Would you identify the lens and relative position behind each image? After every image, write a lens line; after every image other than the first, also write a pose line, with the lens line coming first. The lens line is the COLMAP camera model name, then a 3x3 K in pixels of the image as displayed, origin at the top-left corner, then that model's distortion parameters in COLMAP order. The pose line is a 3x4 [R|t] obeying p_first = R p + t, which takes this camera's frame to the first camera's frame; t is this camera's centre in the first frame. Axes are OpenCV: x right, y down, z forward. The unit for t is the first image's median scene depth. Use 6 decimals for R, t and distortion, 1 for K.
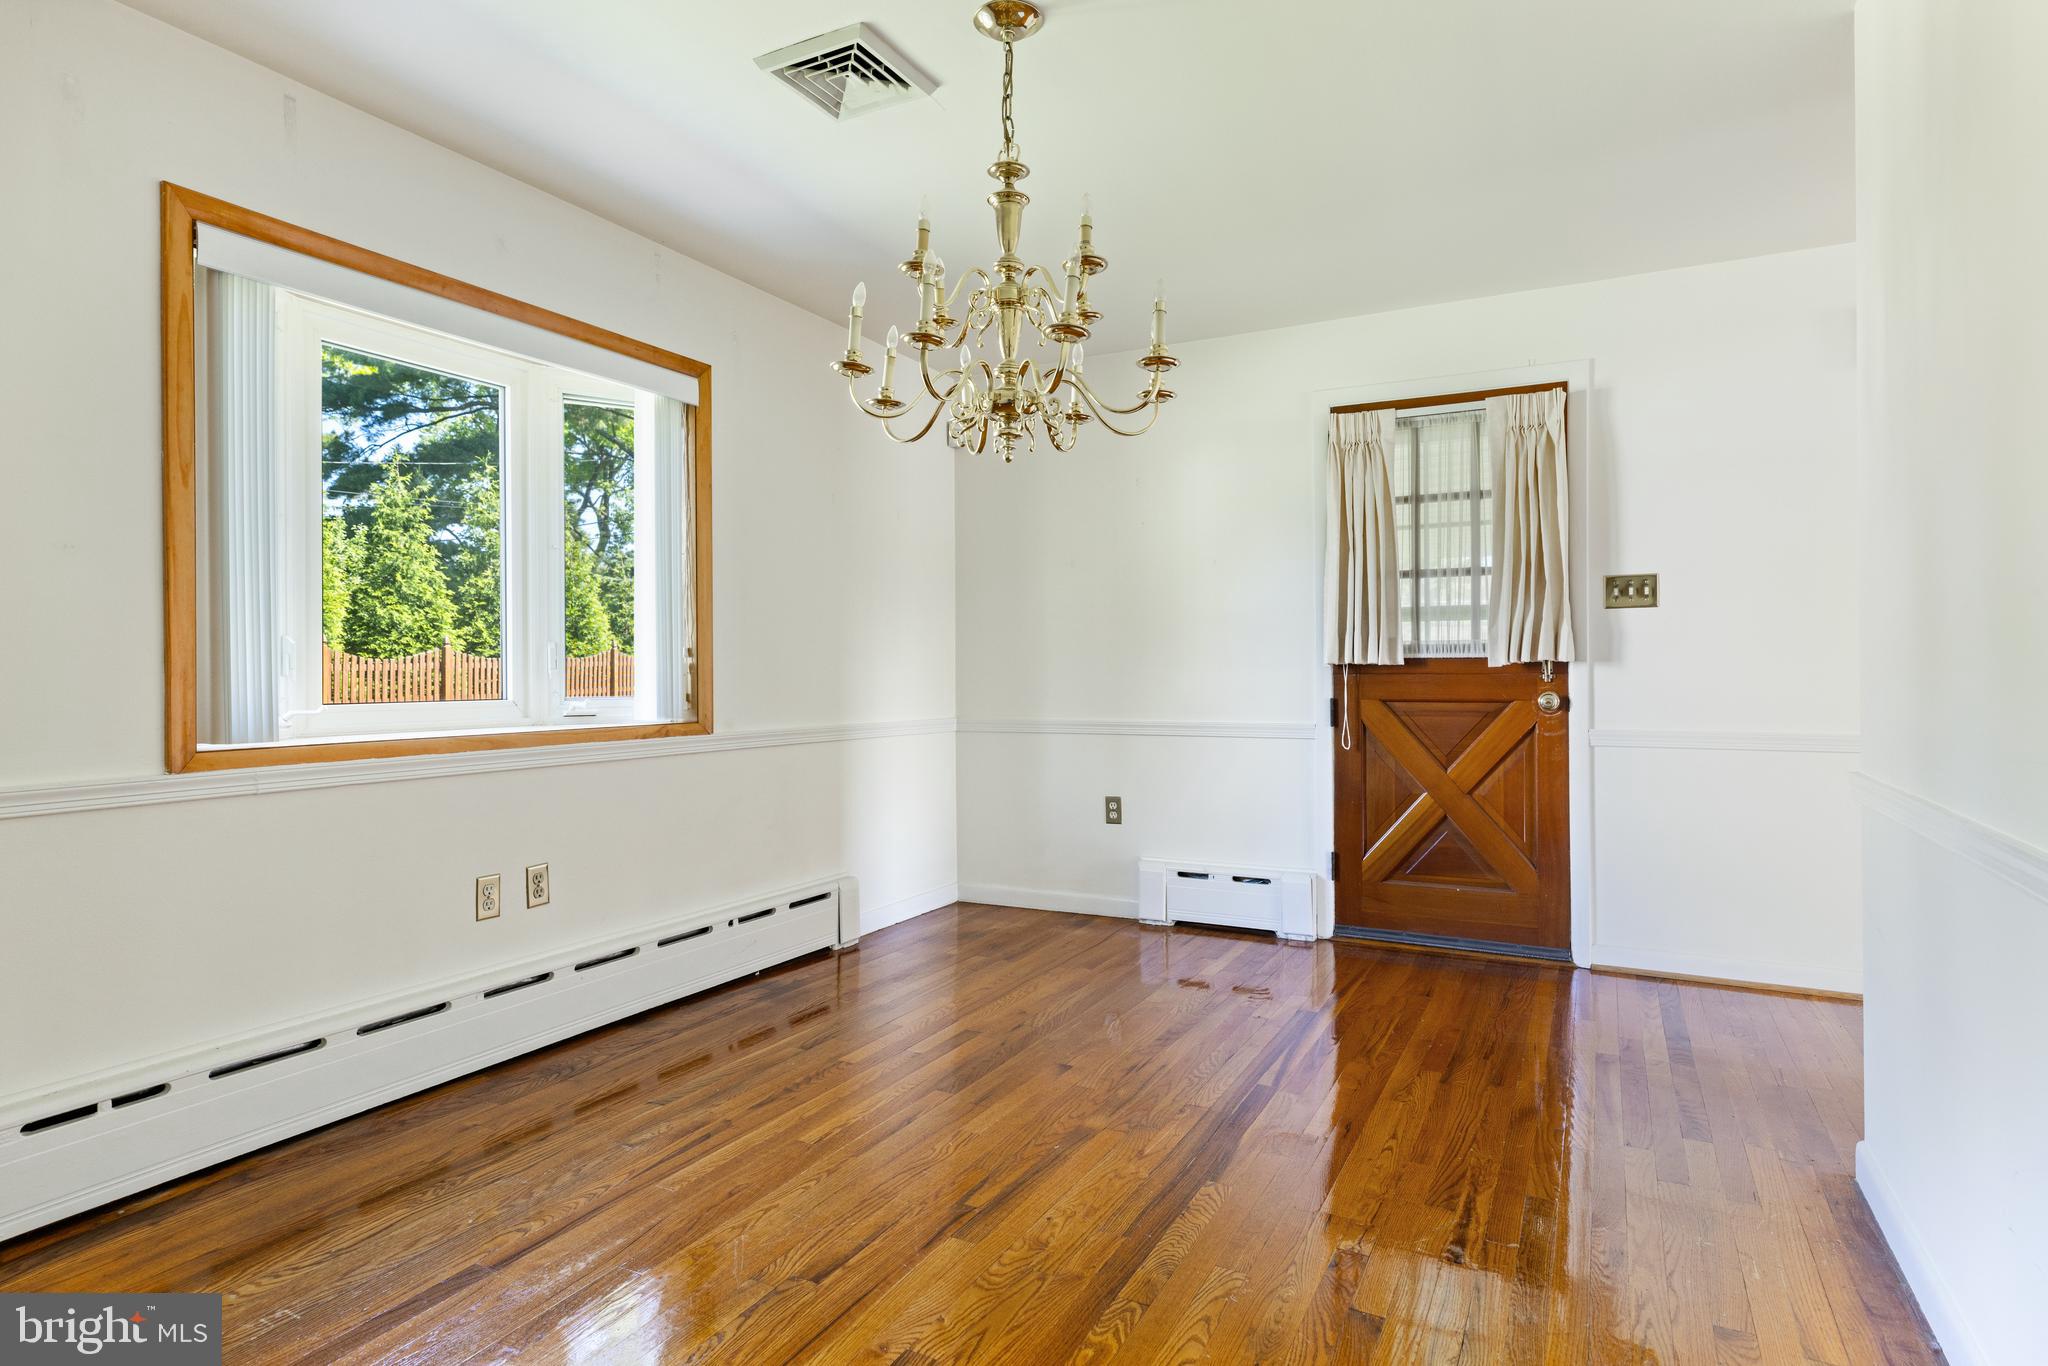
lens RADIAL K [[1078.8, 0, 1026.6], [0, 1078.8, 669.9], [0, 0, 1]] dist [-0.002849, 0.000924]
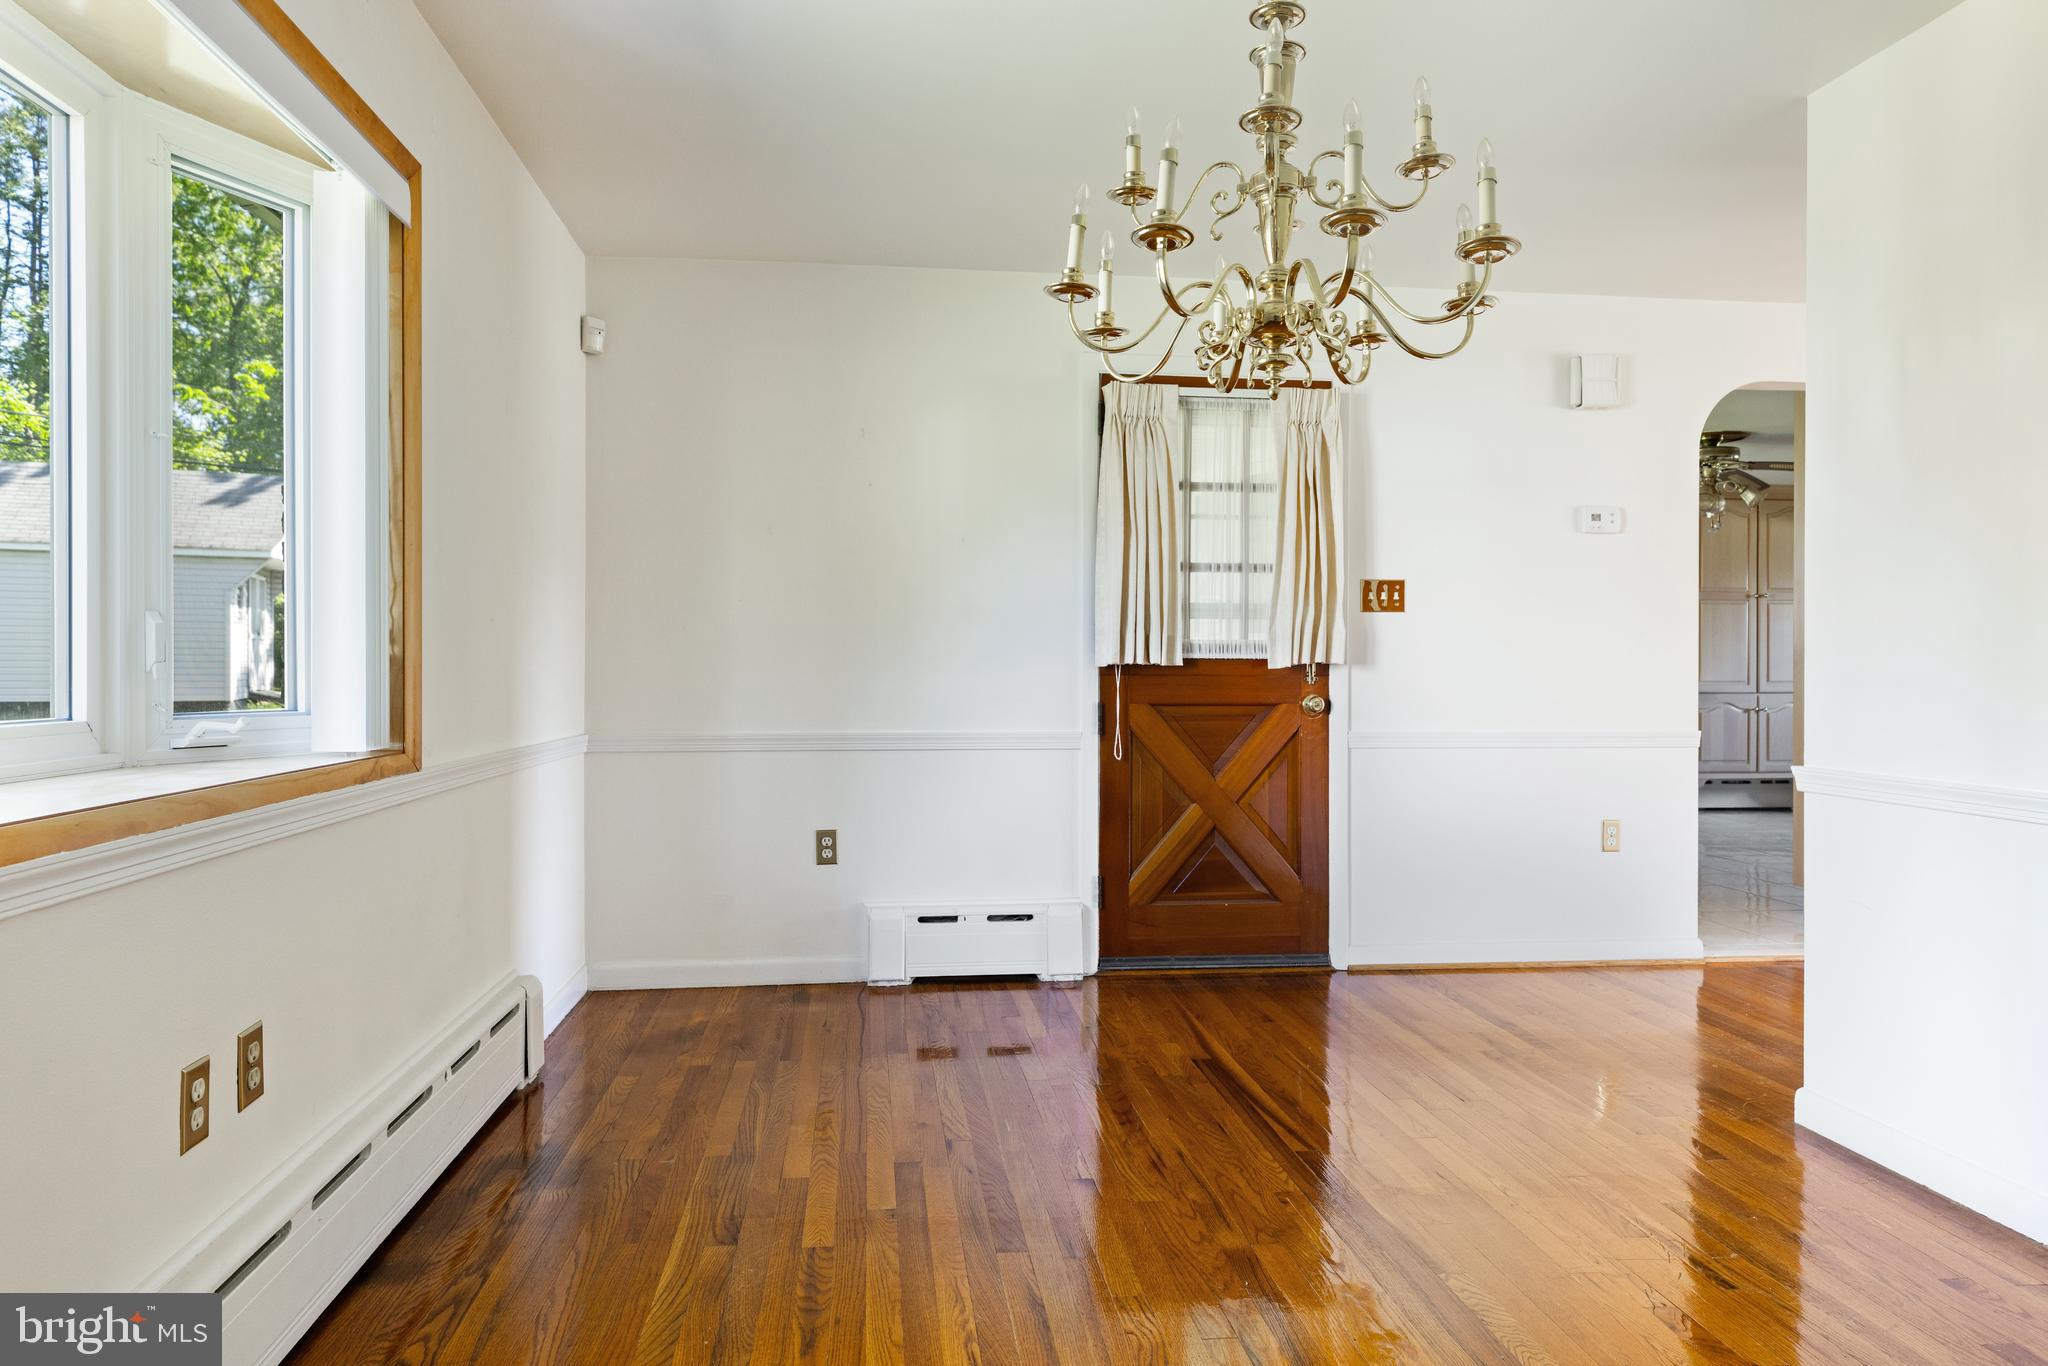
lens RADIAL K [[1235.9, 0, 1022.6], [0, 1235.9, 673.6], [0, 0, 1]] dist [-0.000919, 0.001847]
pose [[0.830143, 0.005036, 0.557528, -0.366212], [-0.008037, 0.999963, 0.002934, -0.000025], [-0.557492, -0.006917, 0.830153, 0.211940]]
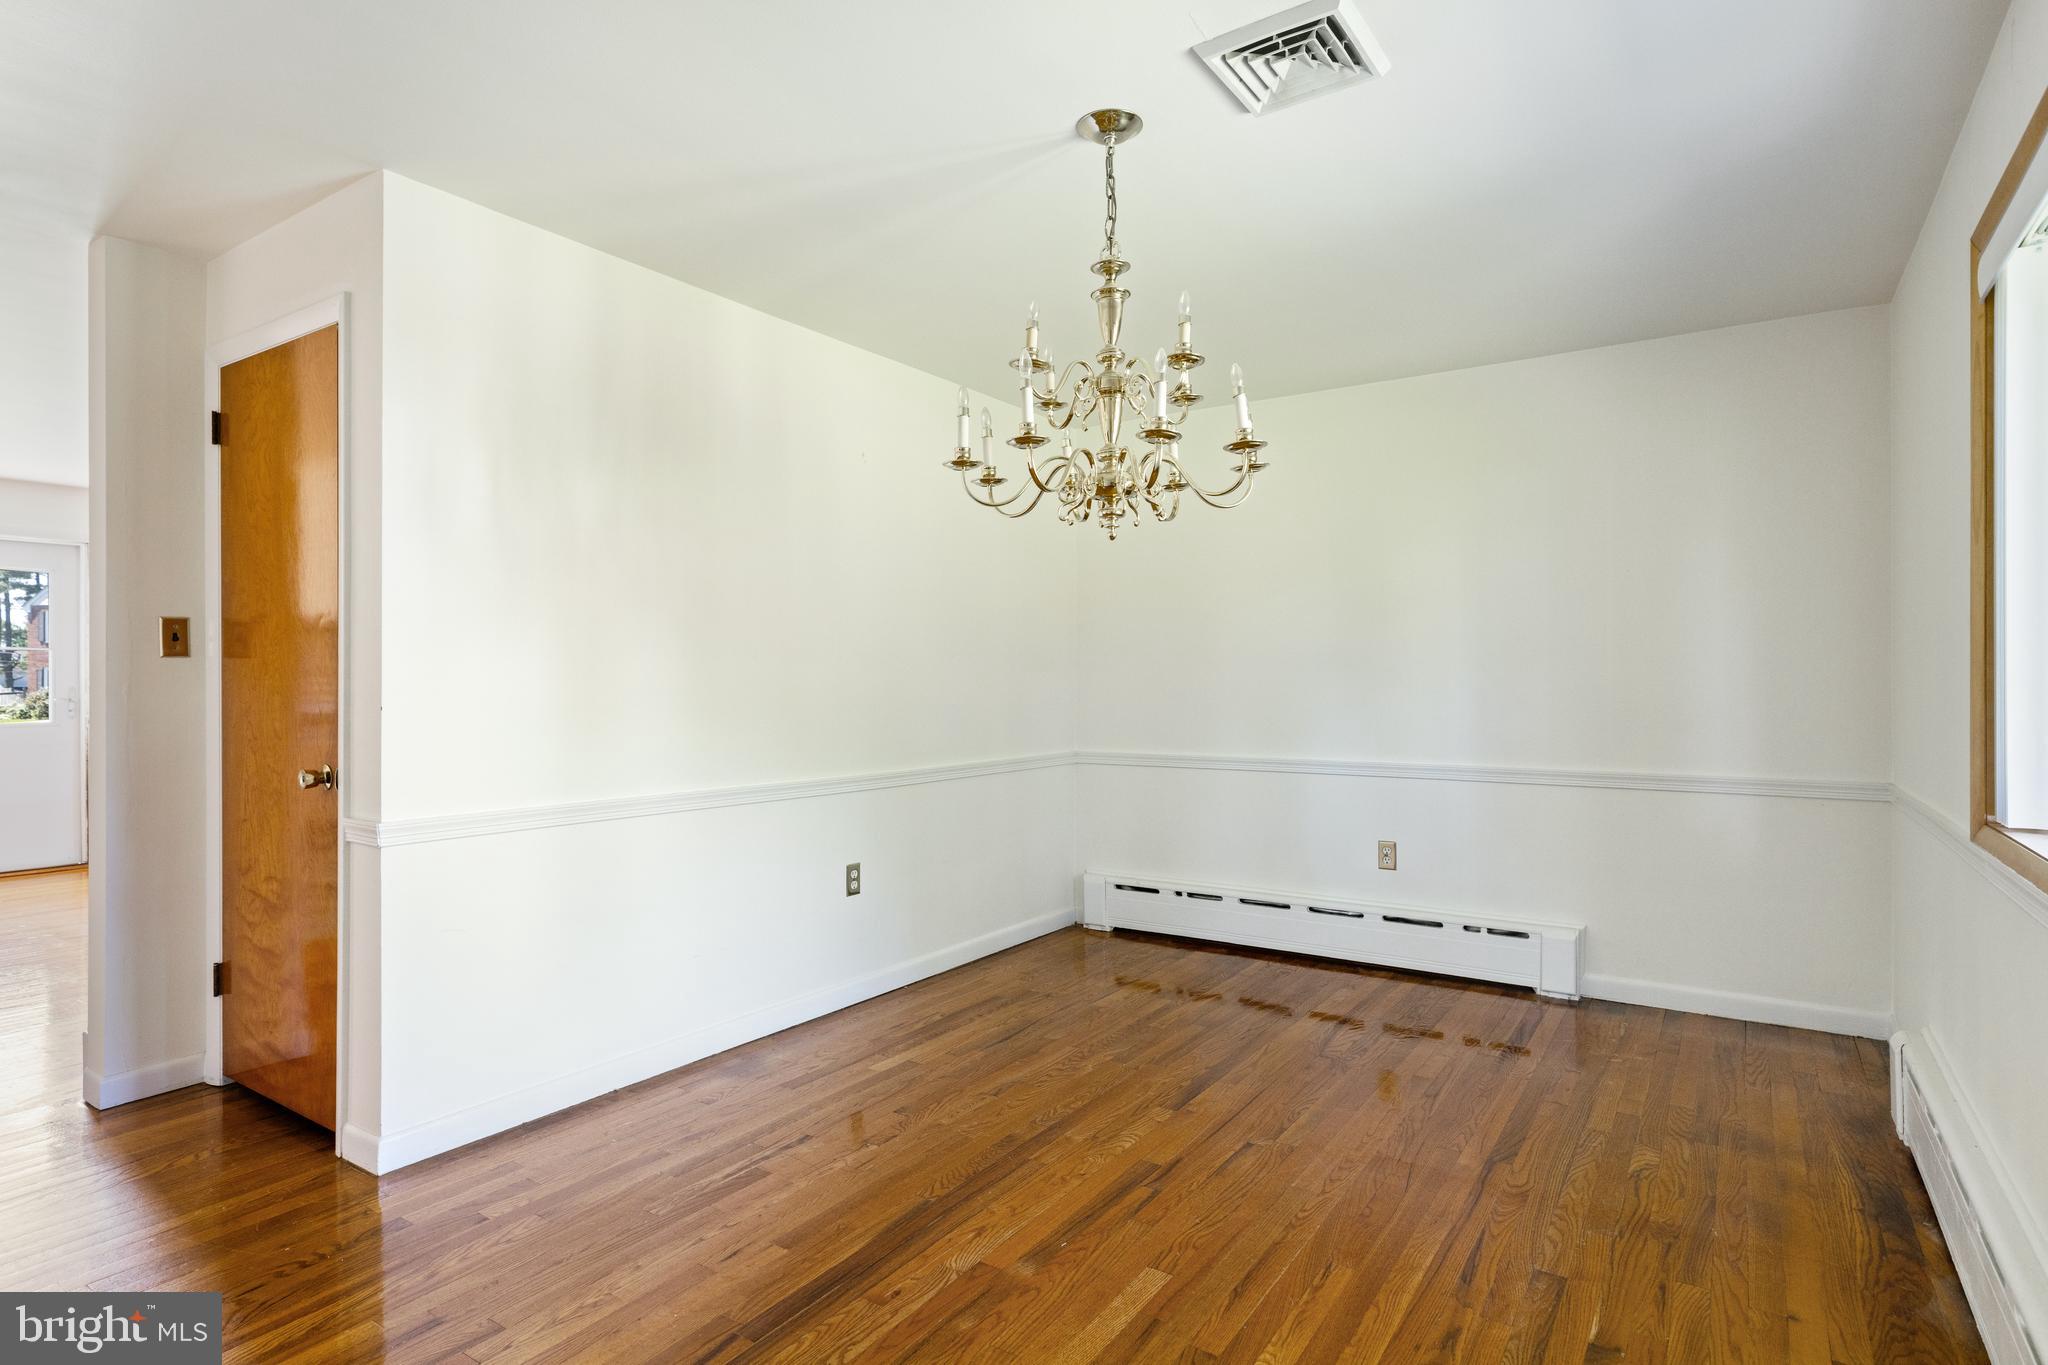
lens RADIAL K [[1078.8, 0, 1013.2], [0, 1078.8, 686.6], [0, 0, 1]] dist [-0.002849, 0.000924]
pose [[-0.992734, 0.006198, 0.120172, -0.026784], [0.006857, 0.999964, 0.005073, -0.029790], [-0.120136, 0.005861, -0.992740, 1.167127]]
